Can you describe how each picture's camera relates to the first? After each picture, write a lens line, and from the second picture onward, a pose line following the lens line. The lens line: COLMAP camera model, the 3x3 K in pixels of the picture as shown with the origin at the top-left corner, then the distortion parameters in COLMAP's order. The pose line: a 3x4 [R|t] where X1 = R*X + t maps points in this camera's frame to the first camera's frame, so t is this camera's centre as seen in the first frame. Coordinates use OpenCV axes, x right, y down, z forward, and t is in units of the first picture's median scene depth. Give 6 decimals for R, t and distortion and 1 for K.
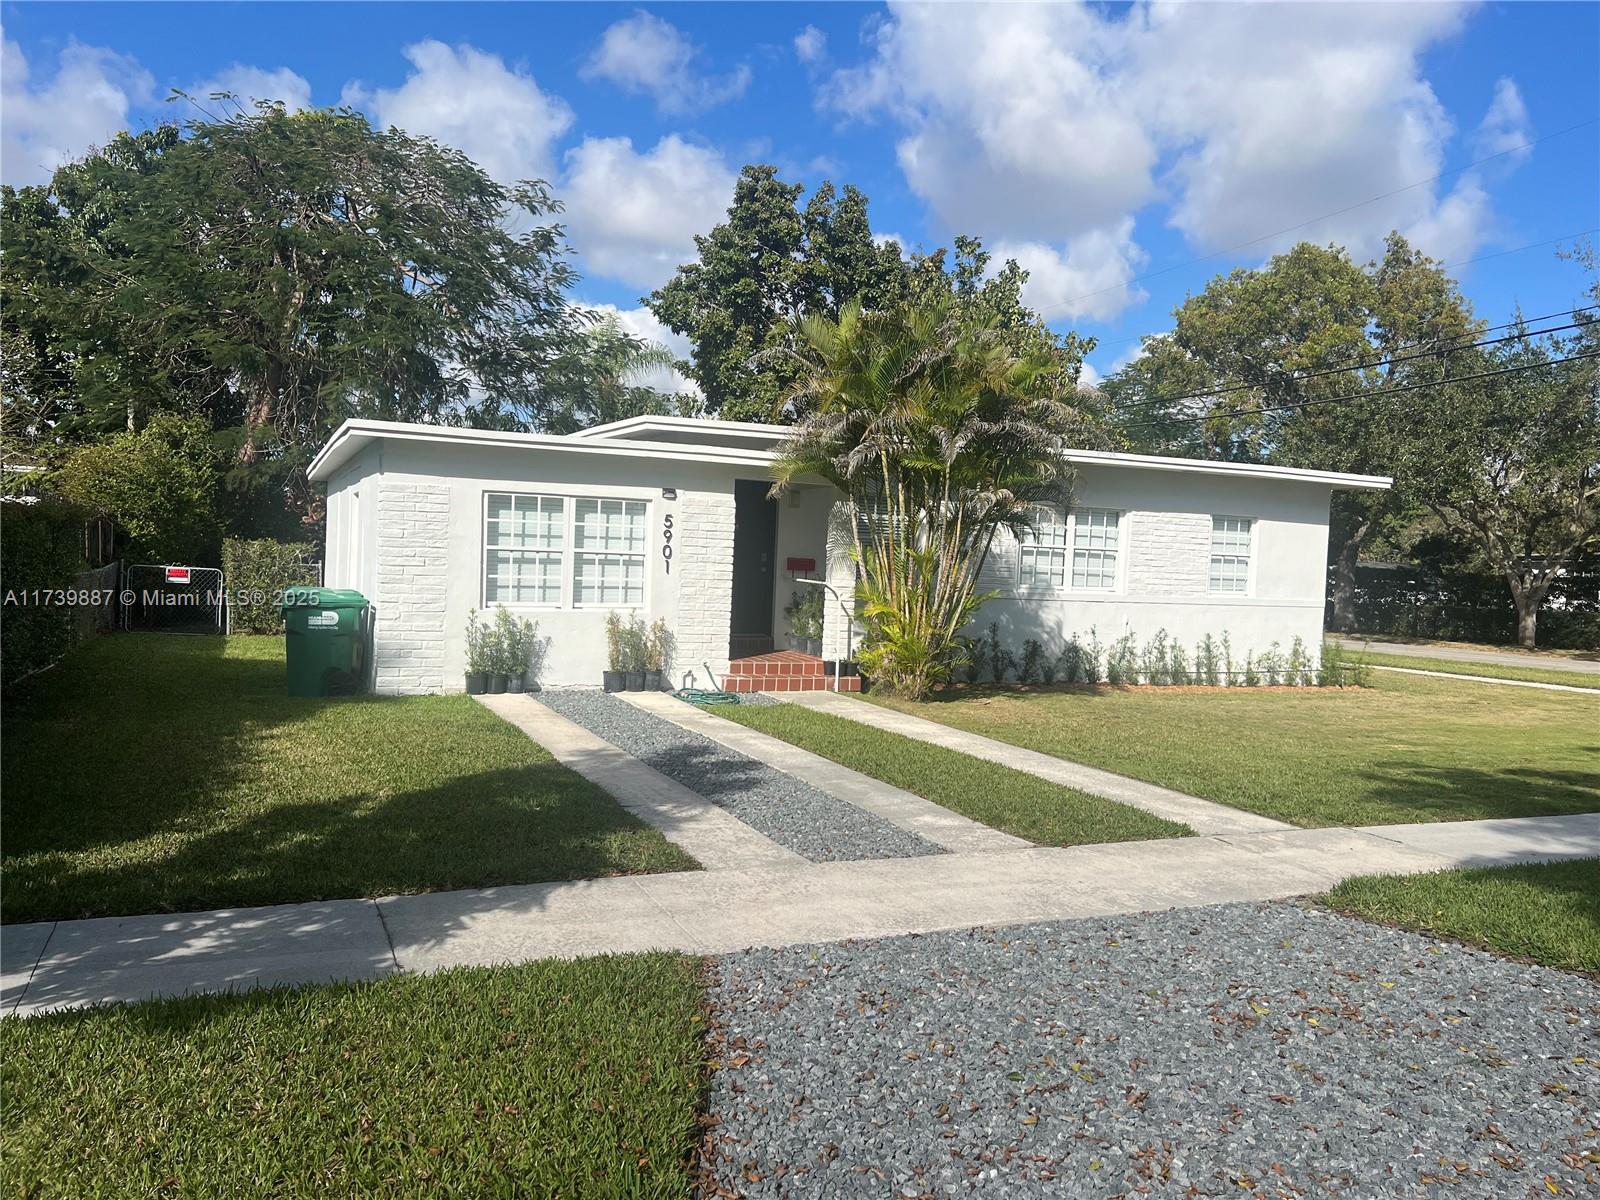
lens RADIAL K [[1220.7, 0, 790.4], [0, 1220.7, 604.7], [0, 0, 1]] dist [0.003853, 0.018123]
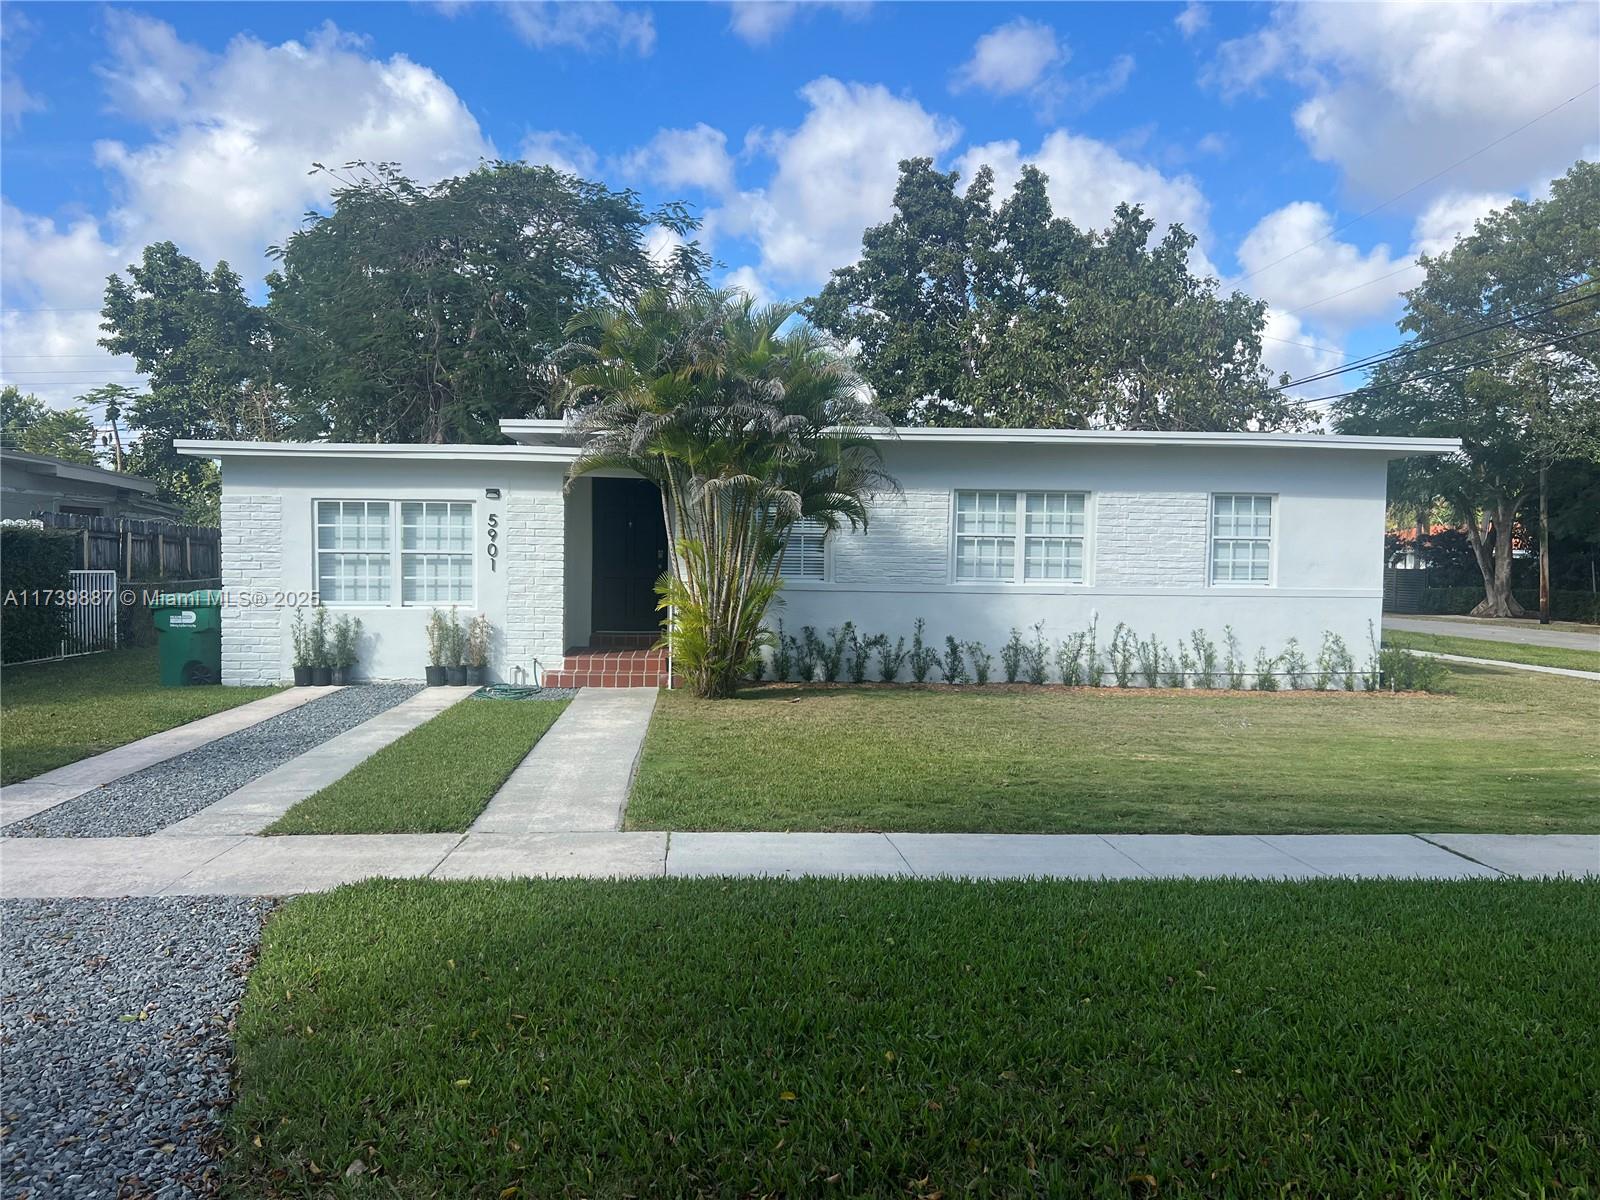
lens RADIAL K [[1220.7, 0, 791.4], [0, 1220.7, 591.9], [0, 0, 1]] dist [0.003853, 0.018123]
pose [[0.943881, -0.016897, -0.329854, 0.361057], [0.011152, 0.999752, -0.019301, 0.010887], [0.330098, 0.014539, 0.943835, 0.083874]]
